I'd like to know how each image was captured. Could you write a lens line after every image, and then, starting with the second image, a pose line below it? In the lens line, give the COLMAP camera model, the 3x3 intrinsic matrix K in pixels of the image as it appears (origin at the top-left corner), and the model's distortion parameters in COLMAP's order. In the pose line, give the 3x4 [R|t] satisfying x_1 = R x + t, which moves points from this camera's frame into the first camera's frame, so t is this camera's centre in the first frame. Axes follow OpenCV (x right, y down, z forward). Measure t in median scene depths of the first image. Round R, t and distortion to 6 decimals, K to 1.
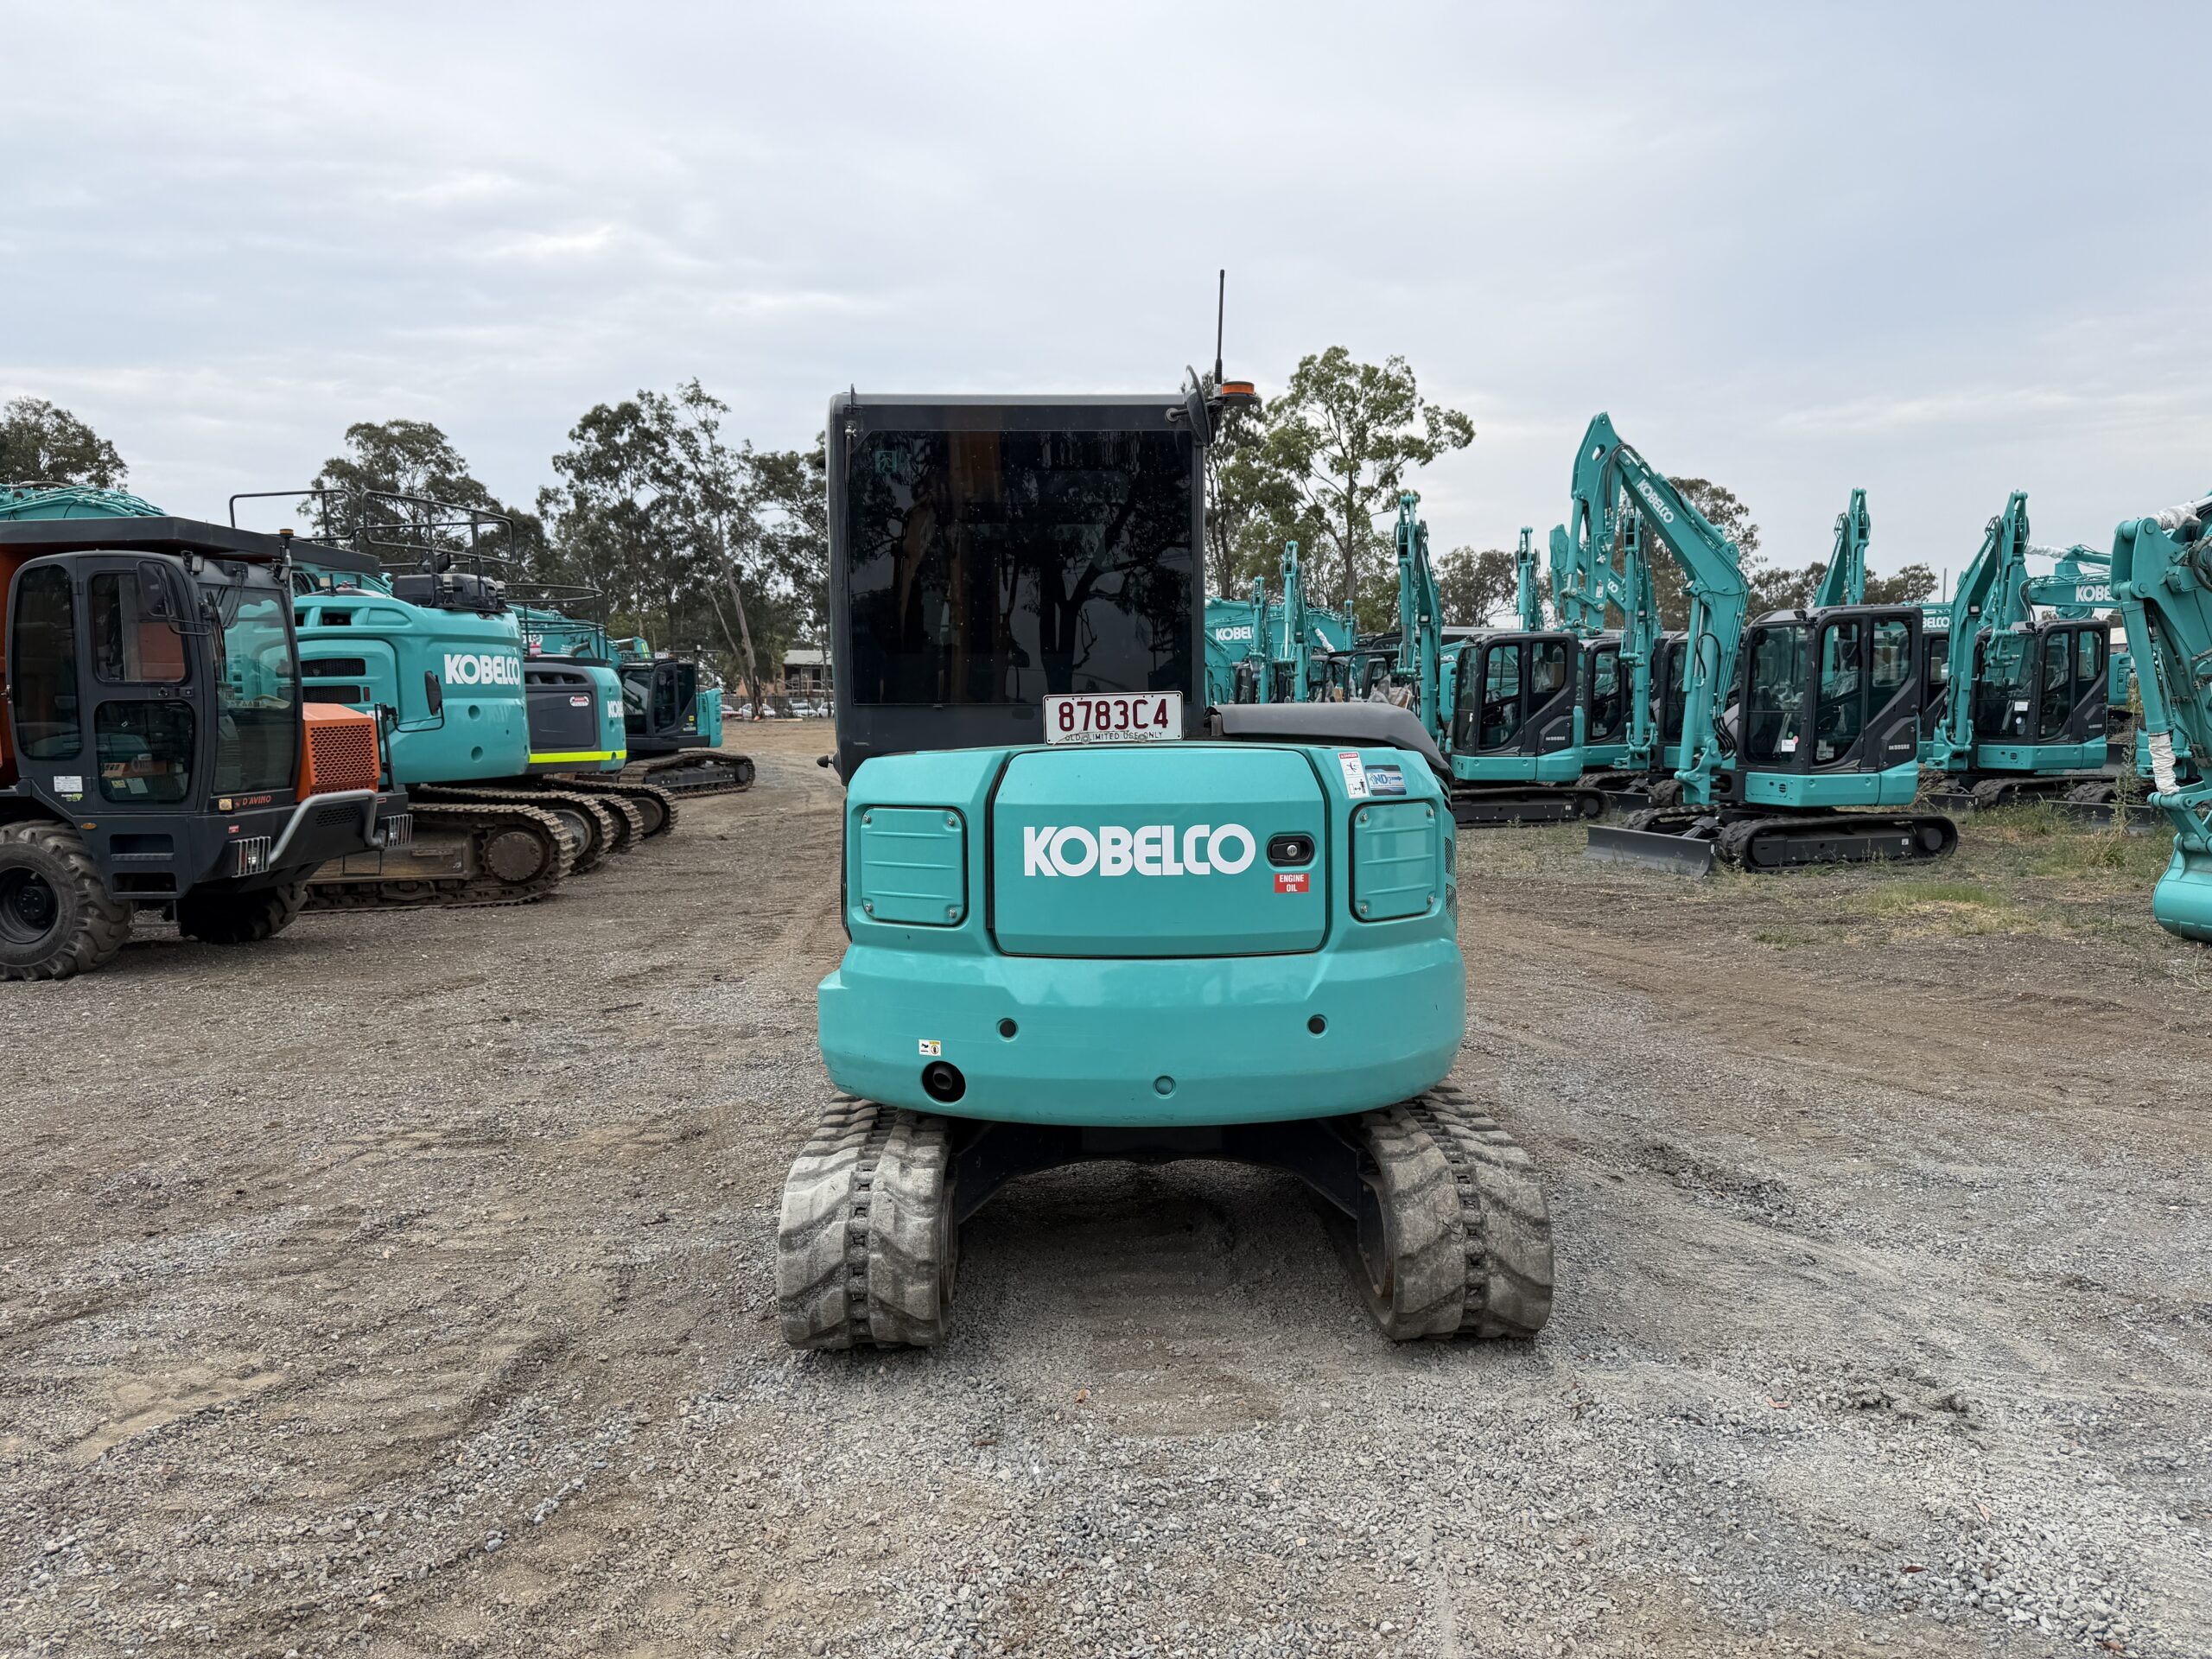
lens RADIAL K [[1553.5, 0, 1121.8], [0, 1553.5, 848.3], [0, 0, 1]] dist [0.061426, -0.079909]
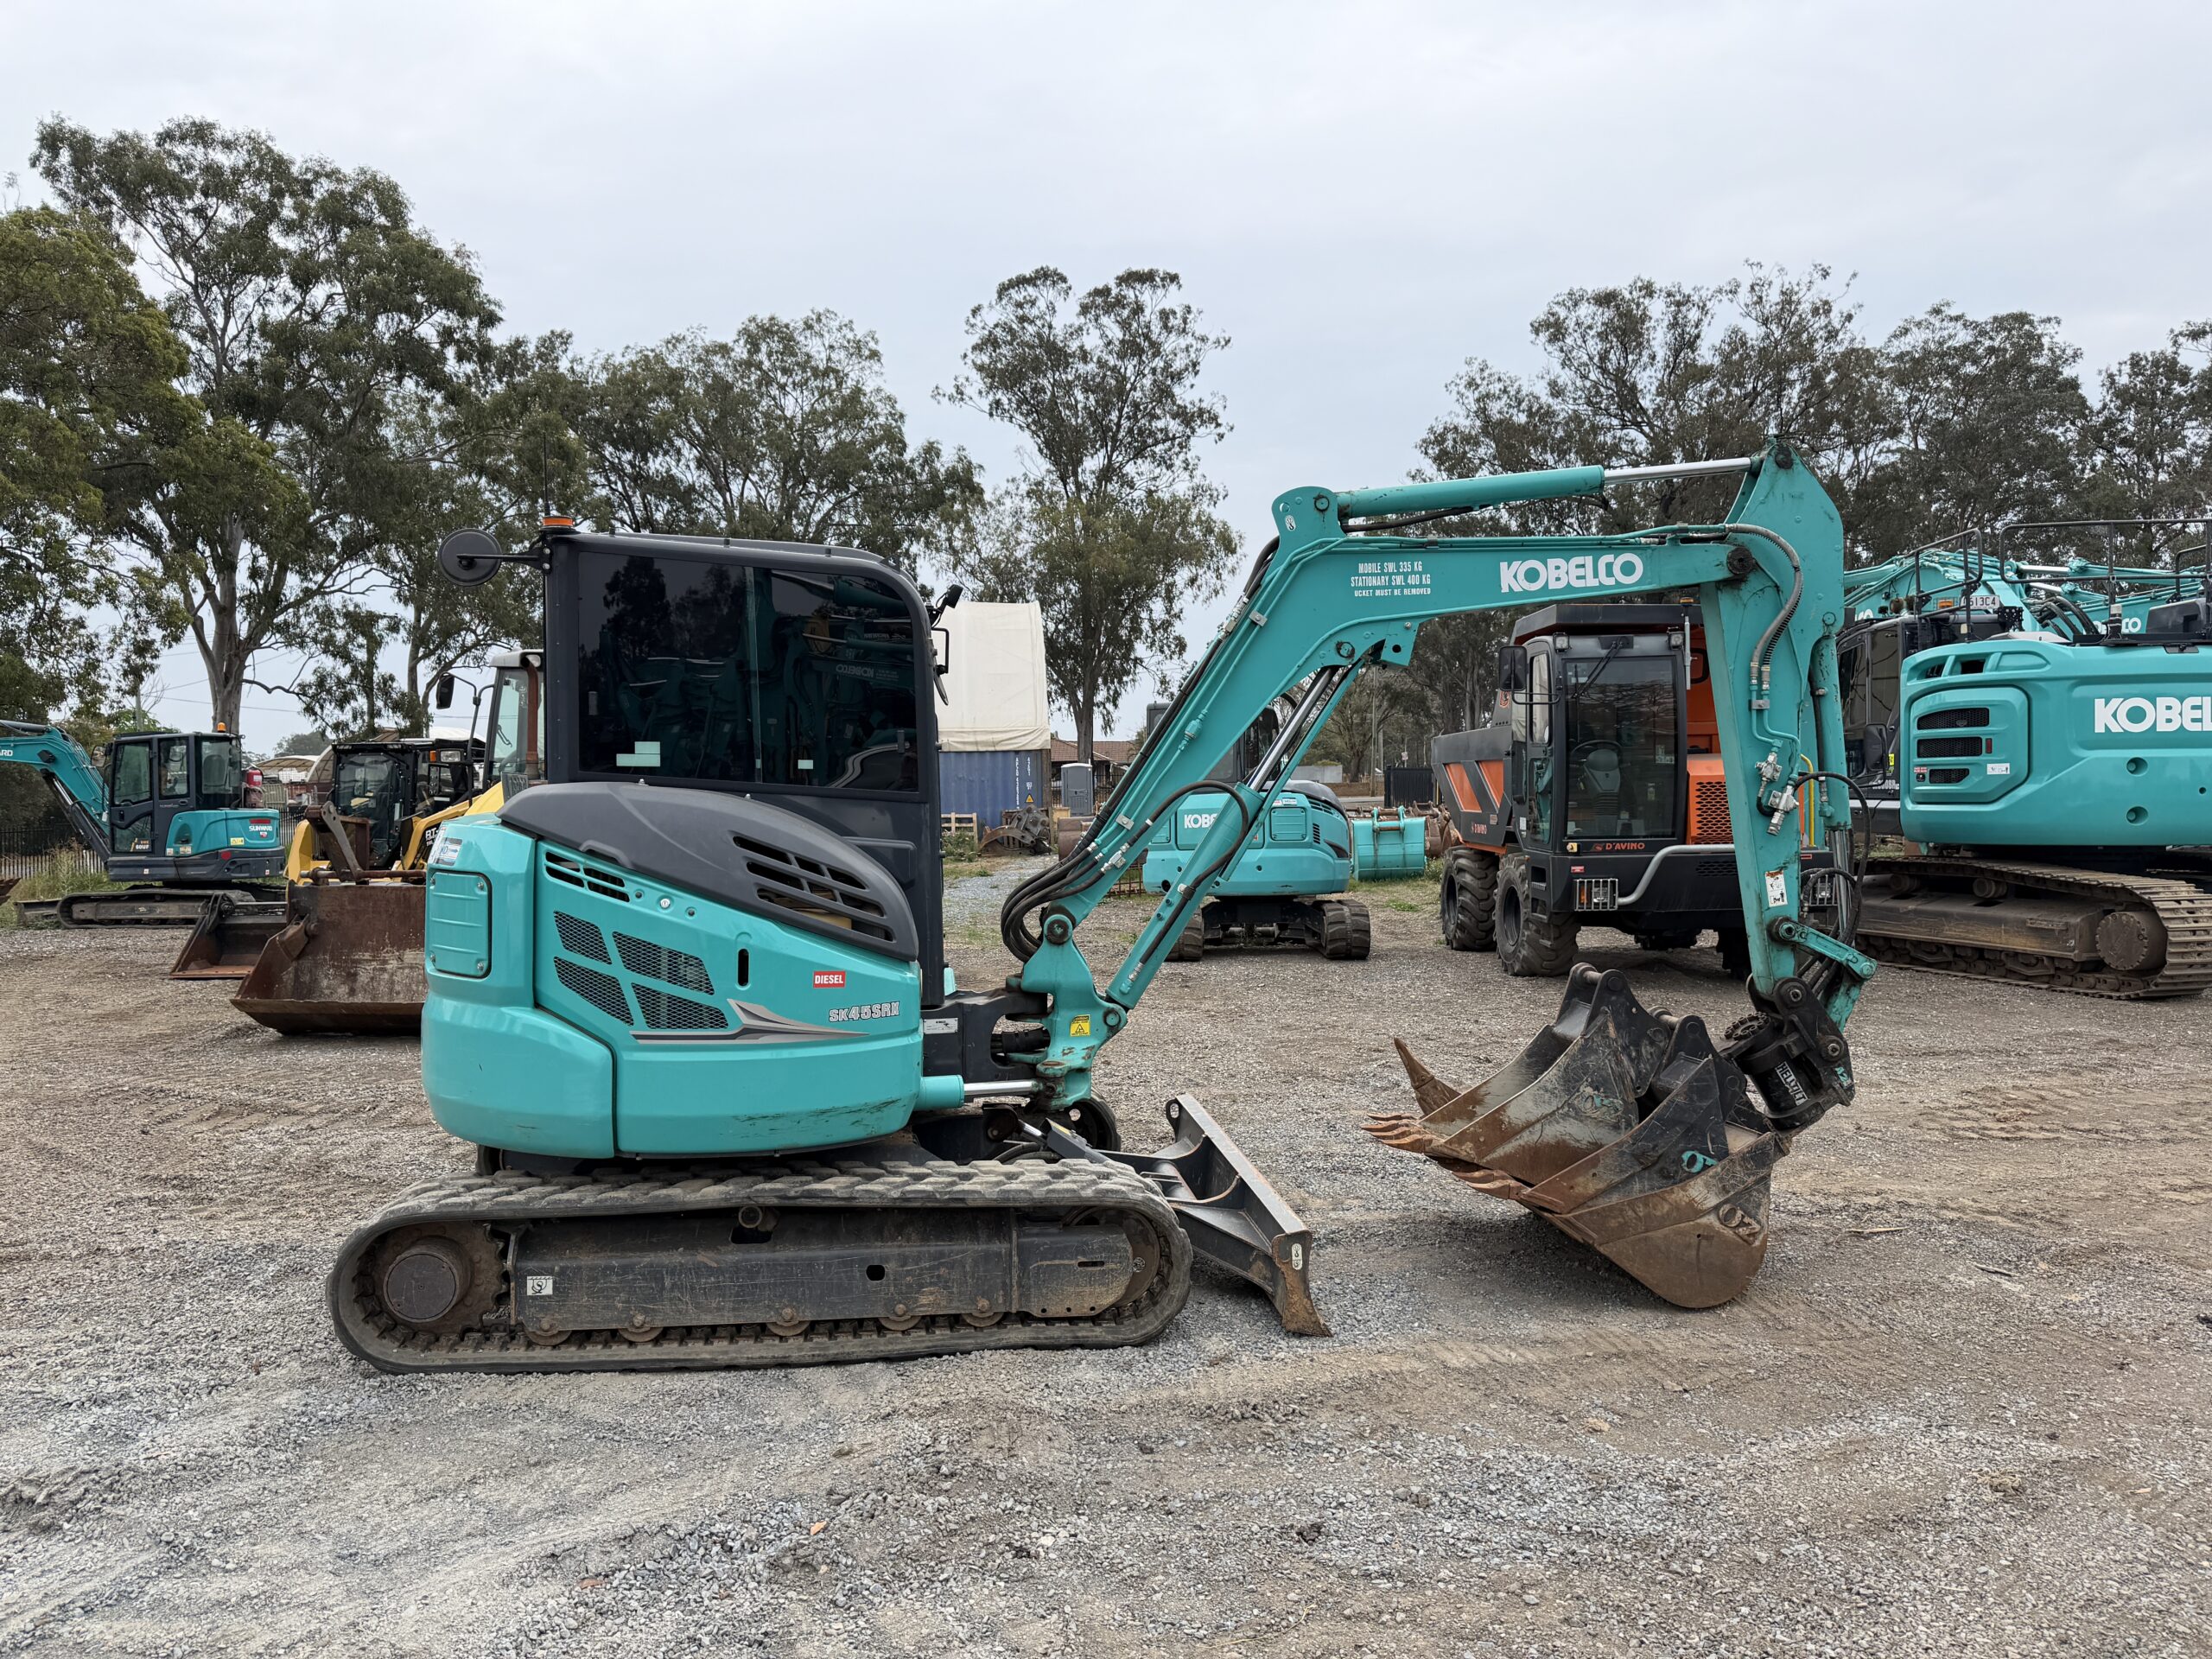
lens RADIAL K [[1553.5, 0, 1100.2], [0, 1553.5, 844.6], [0, 0, 1]] dist [0.061426, -0.079909]
pose [[0.091988, 0.056223, -0.994172, 0.294324], [-0.083516, 0.995323, 0.048560, -0.031390], [0.992252, 0.078562, 0.096254, 0.296294]]
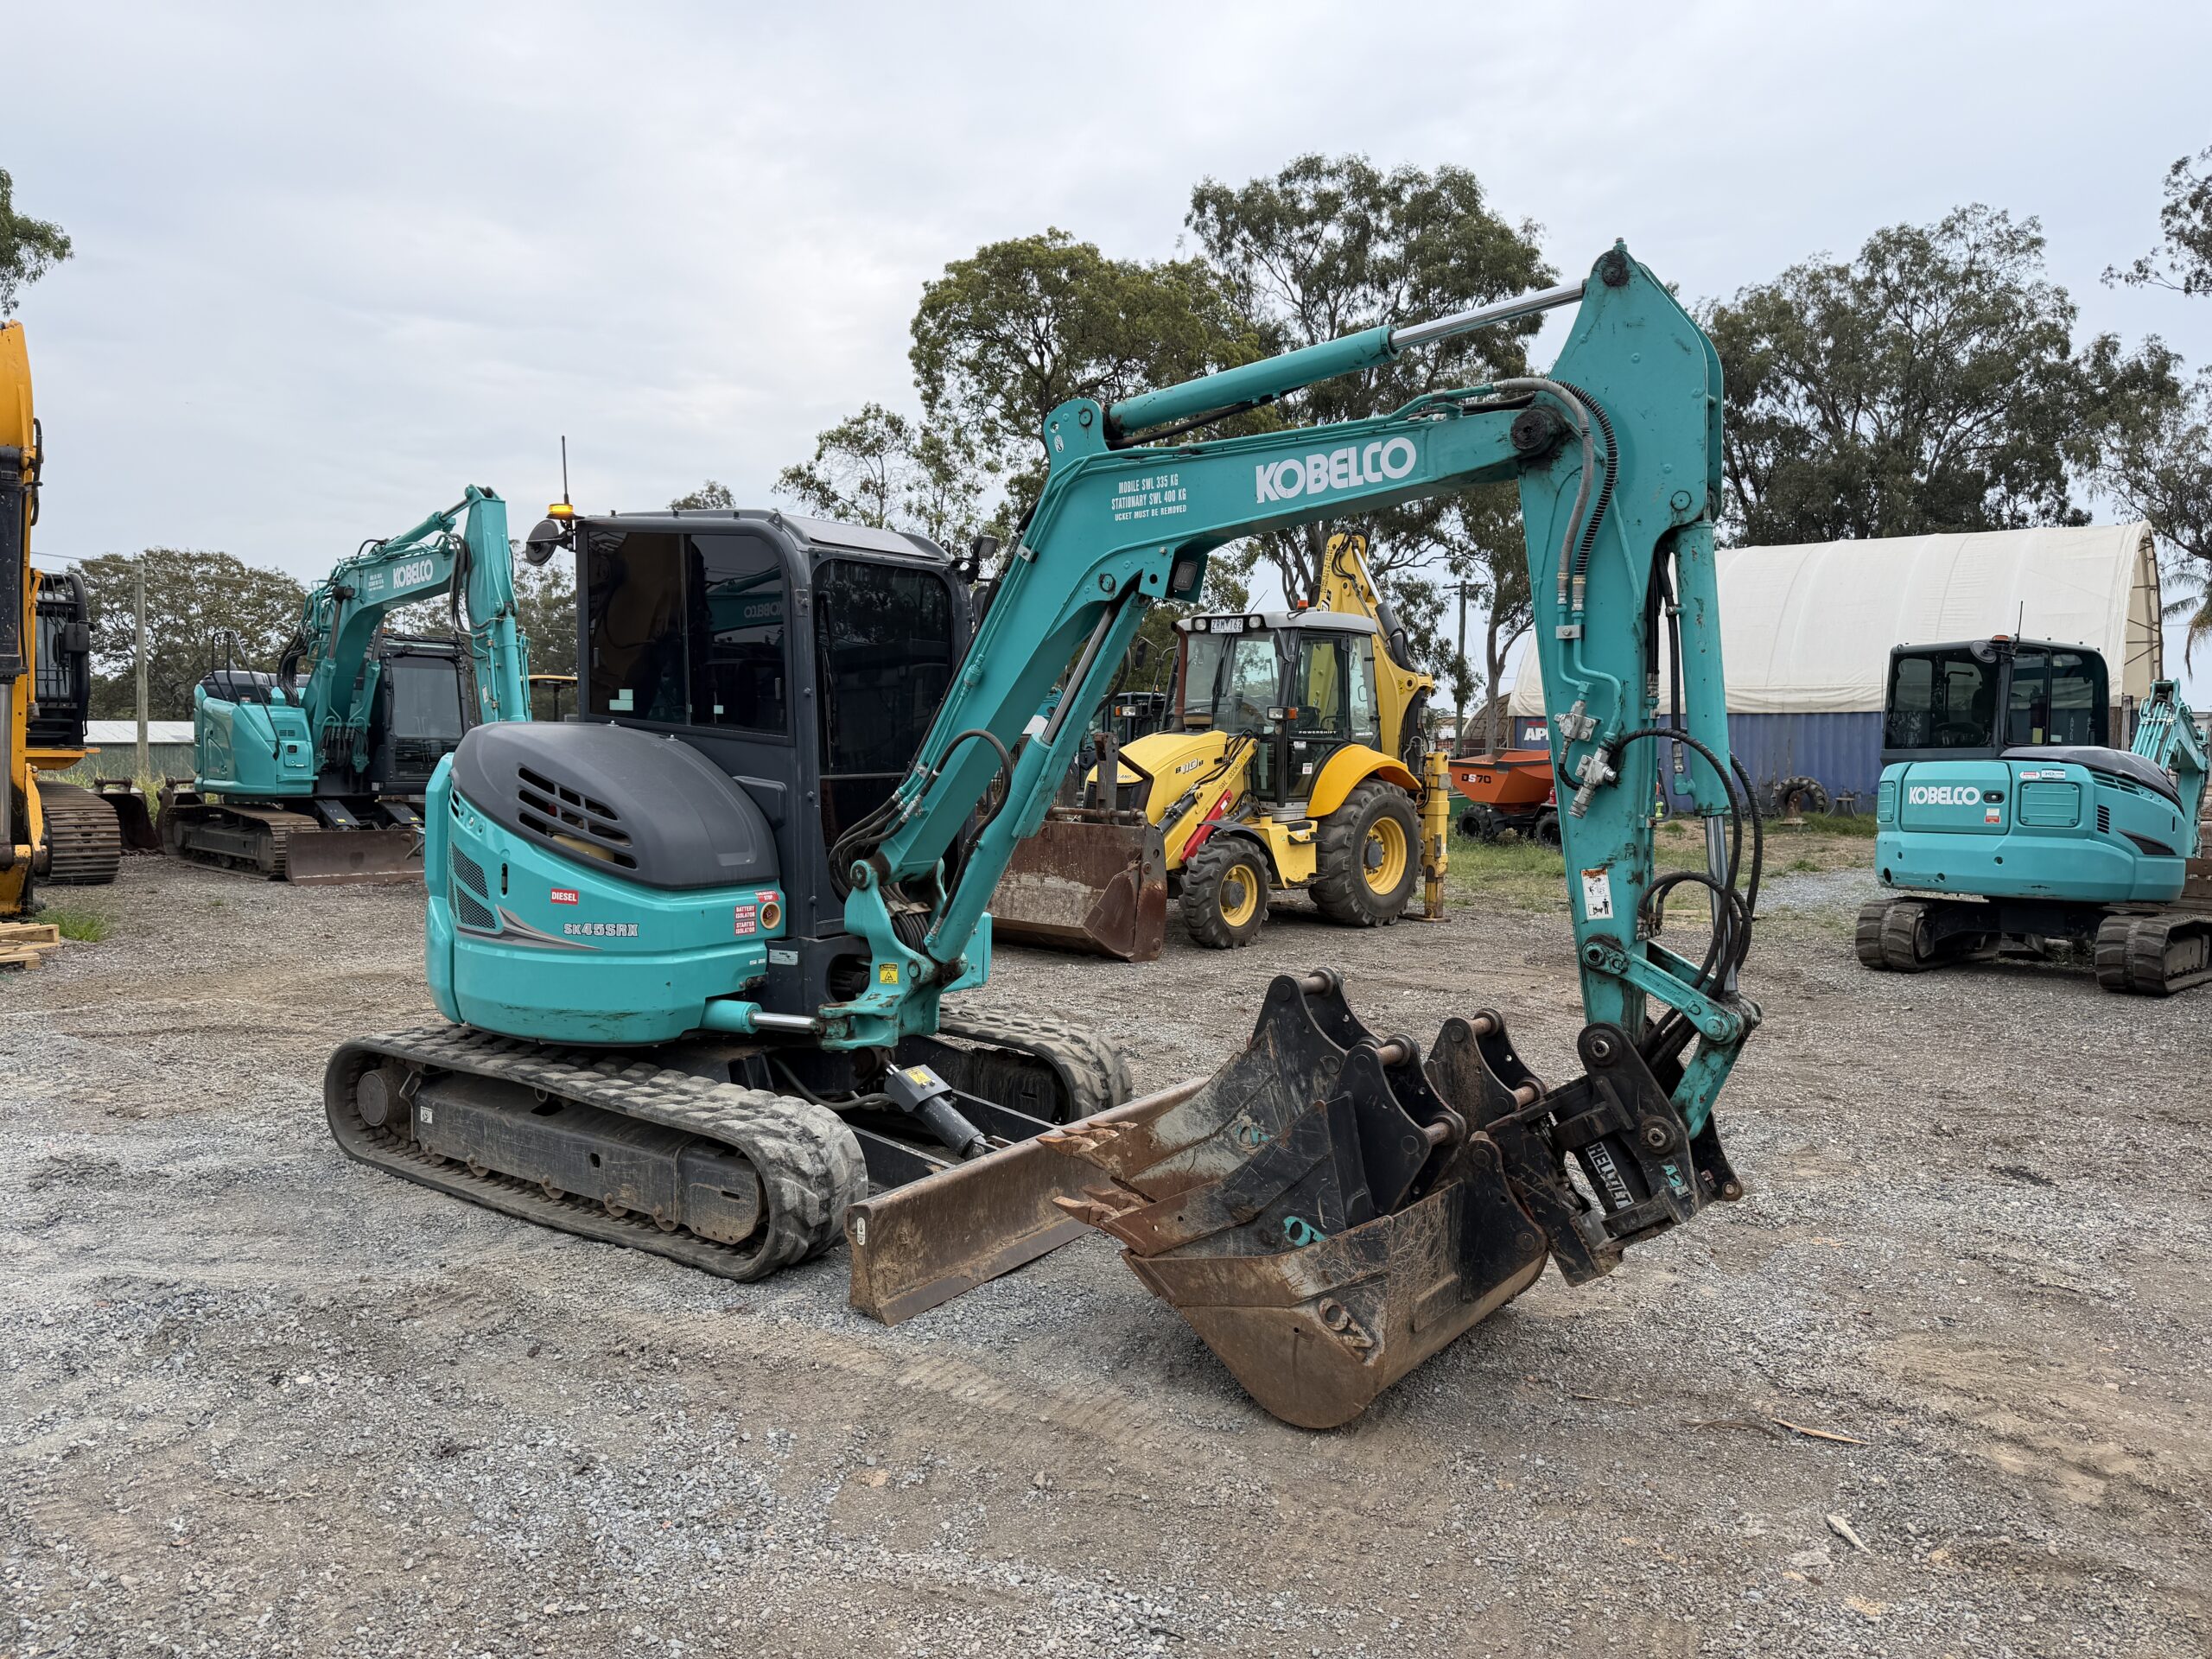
lens RADIAL K [[1553.5, 0, 1119.9], [0, 1553.5, 839.6], [0, 0, 1]] dist [0.061426, -0.079909]
pose [[-0.585203, 0.061719, -0.808535, 0.216117], [-0.074951, 0.988714, 0.129722, -0.048851], [0.807416, 0.136514, -0.573972, 0.520037]]
